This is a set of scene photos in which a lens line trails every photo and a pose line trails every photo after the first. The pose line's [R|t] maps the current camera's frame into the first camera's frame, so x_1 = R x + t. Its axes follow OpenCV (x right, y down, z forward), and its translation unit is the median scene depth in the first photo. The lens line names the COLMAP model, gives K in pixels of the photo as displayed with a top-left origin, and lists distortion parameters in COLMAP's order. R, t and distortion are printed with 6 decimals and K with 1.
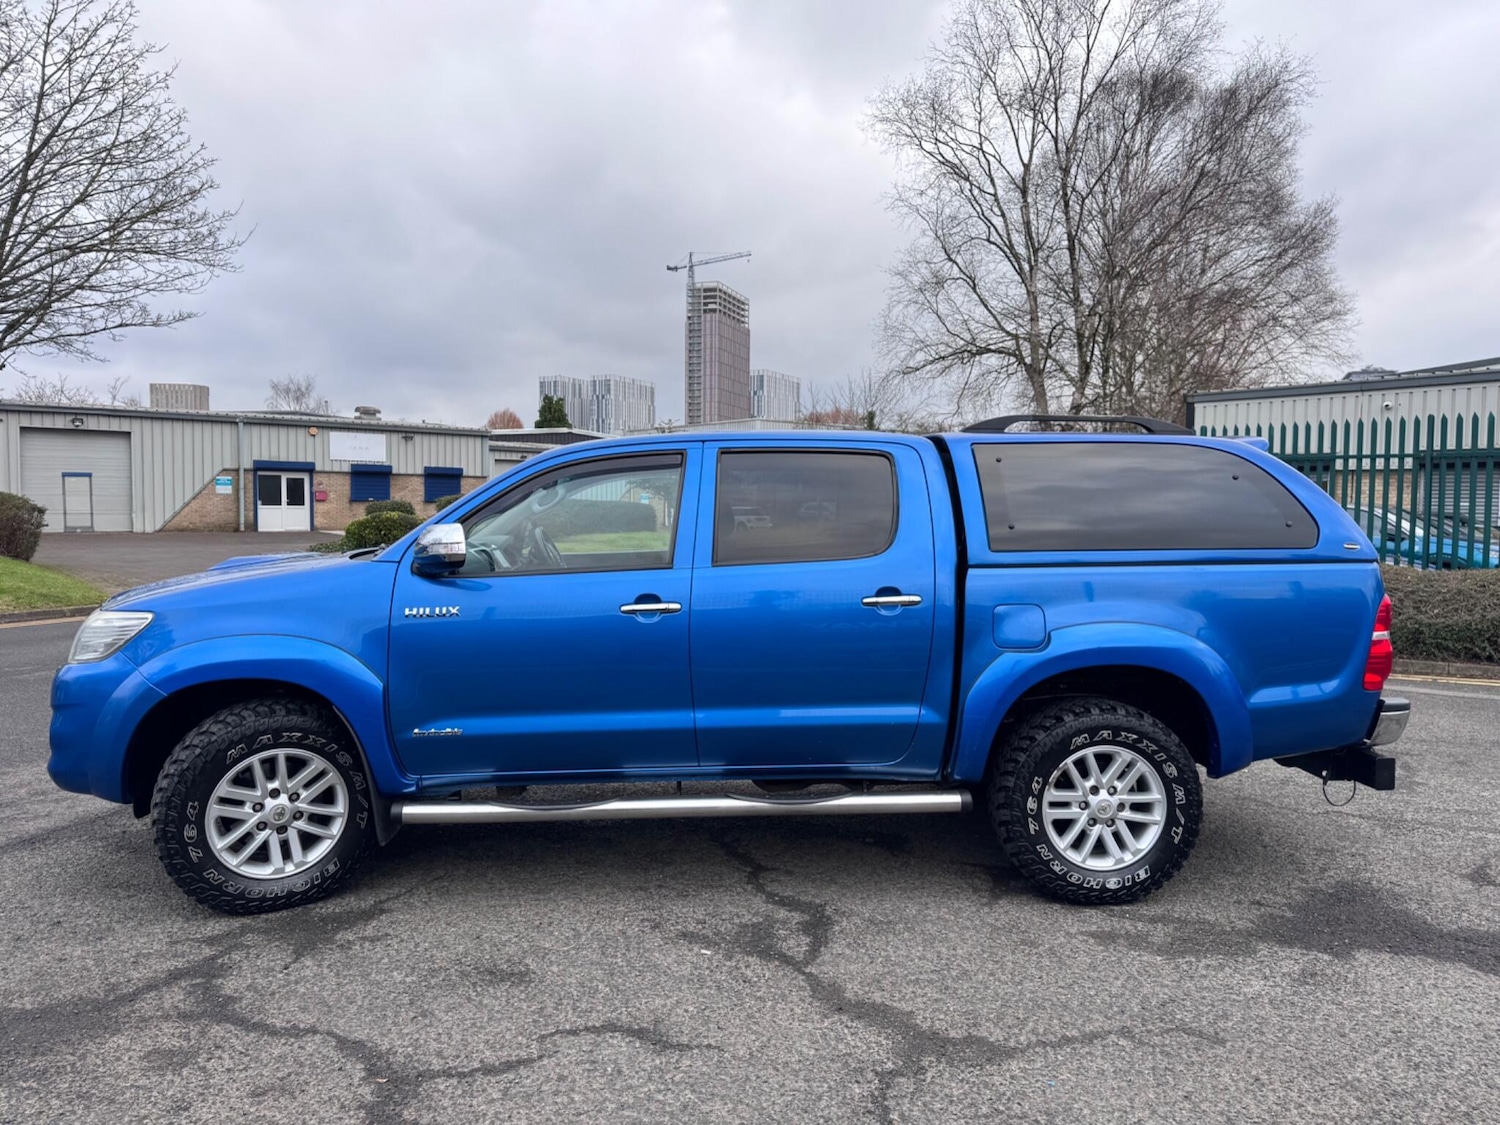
lens RADIAL K [[1059.3, 0, 753.6], [0, 1059.3, 562.7], [0, 0, 1]] dist [0.055391, -0.060076]
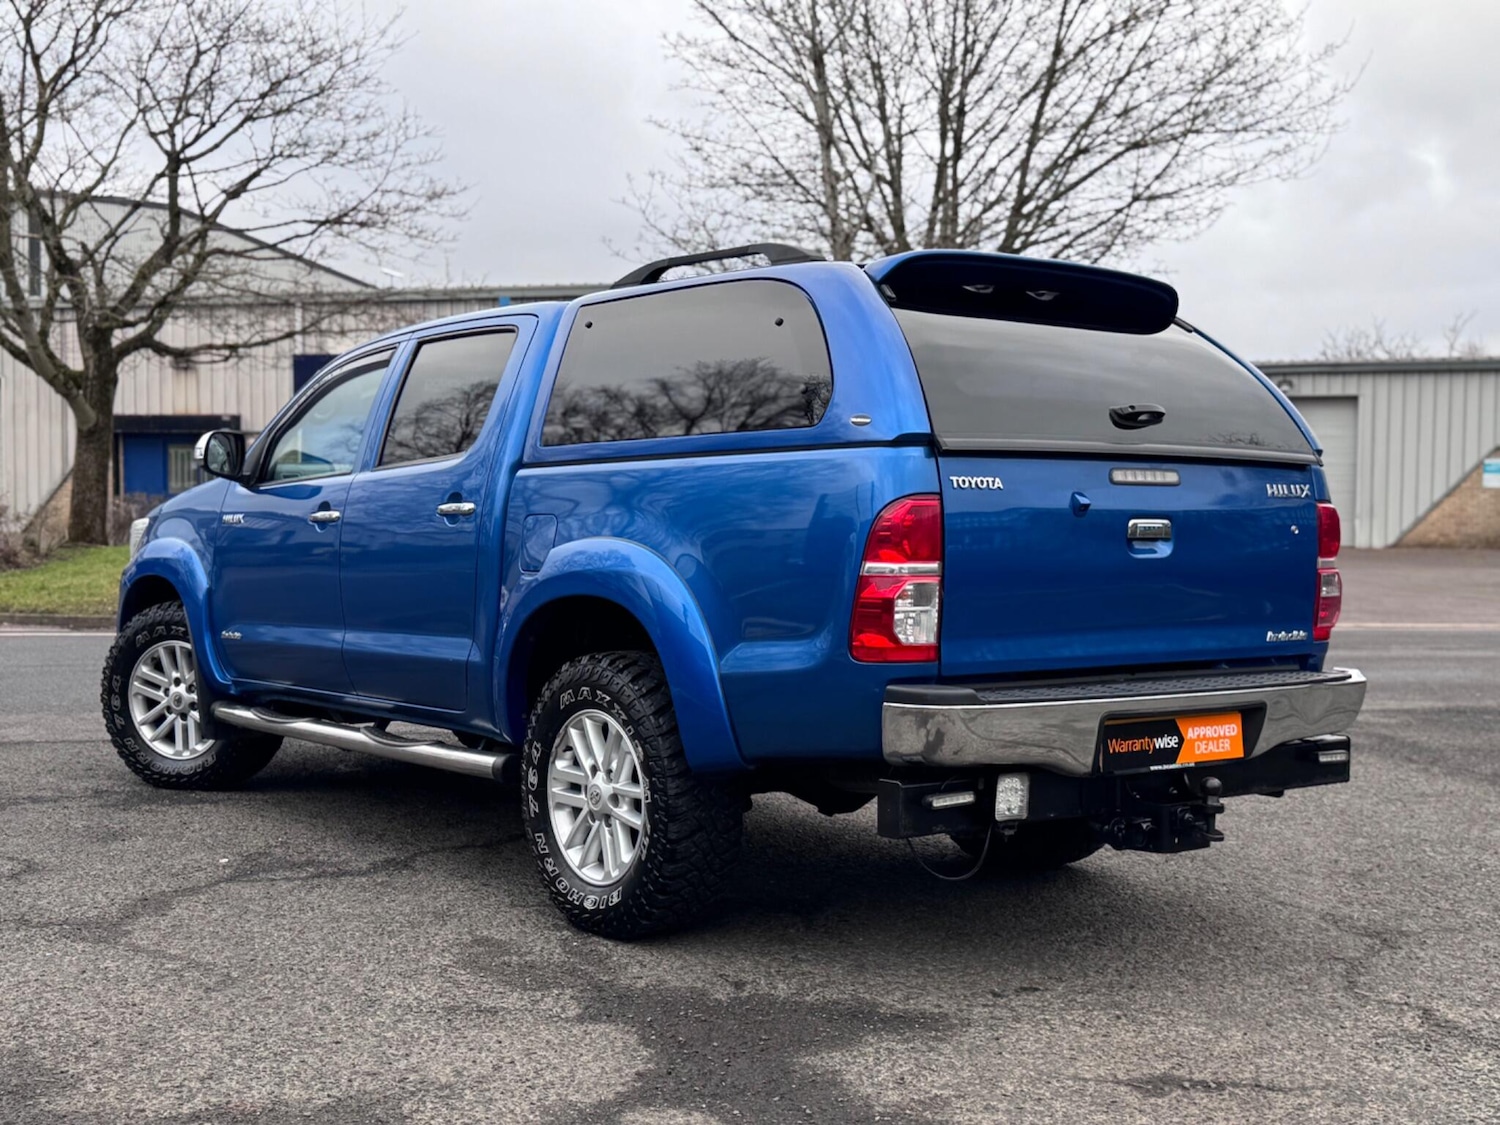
lens RADIAL K [[1839.9, 0, 725.3], [0, 1839.9, 532.0], [0, 0, 1]] dist [0.110793, 0.000000]
pose [[0.551093, 0.002886, -0.834439, 1.411184], [-0.044428, 0.998677, -0.025887, 0.079376], [0.833260, 0.051338, 0.550492, 0.376348]]
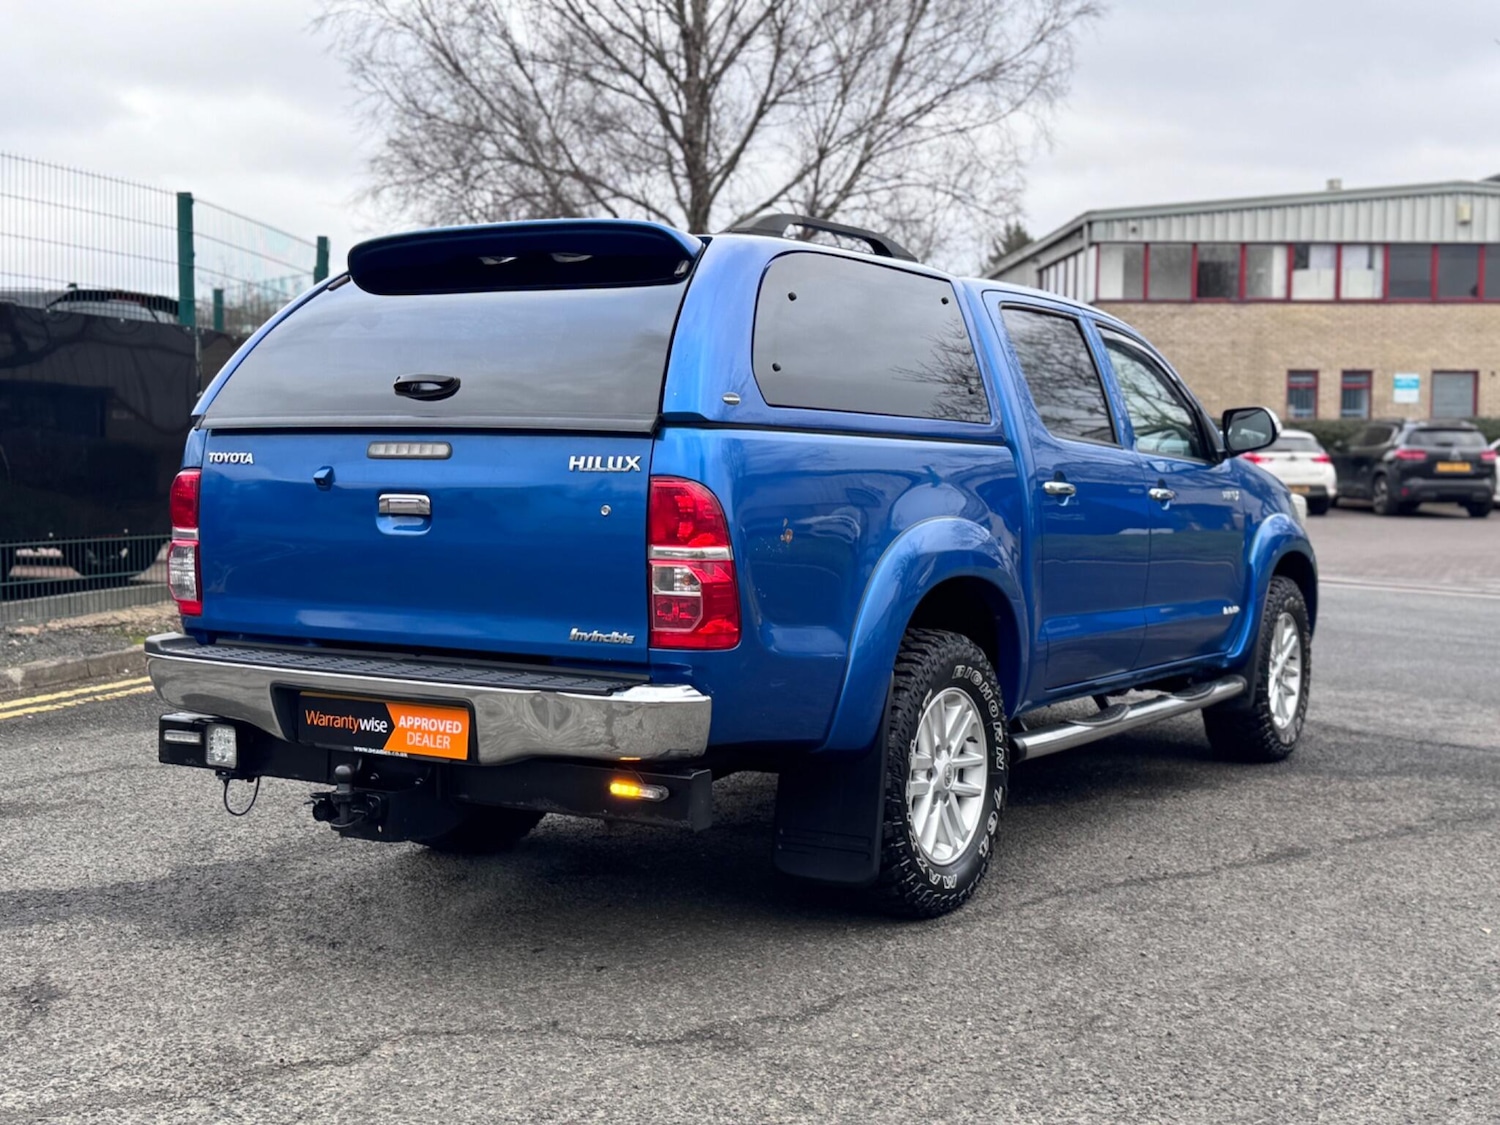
lens RADIAL K [[1839.9, 0, 757.8], [0, 1839.9, 525.8], [0, 0, 1]] dist [0.110793, 0.000000]
pose [[-0.569712, 0.015500, -0.821698, 1.382136], [-0.055462, 0.996818, 0.057258, -0.021694], [0.819971, 0.078193, -0.567039, 1.958844]]
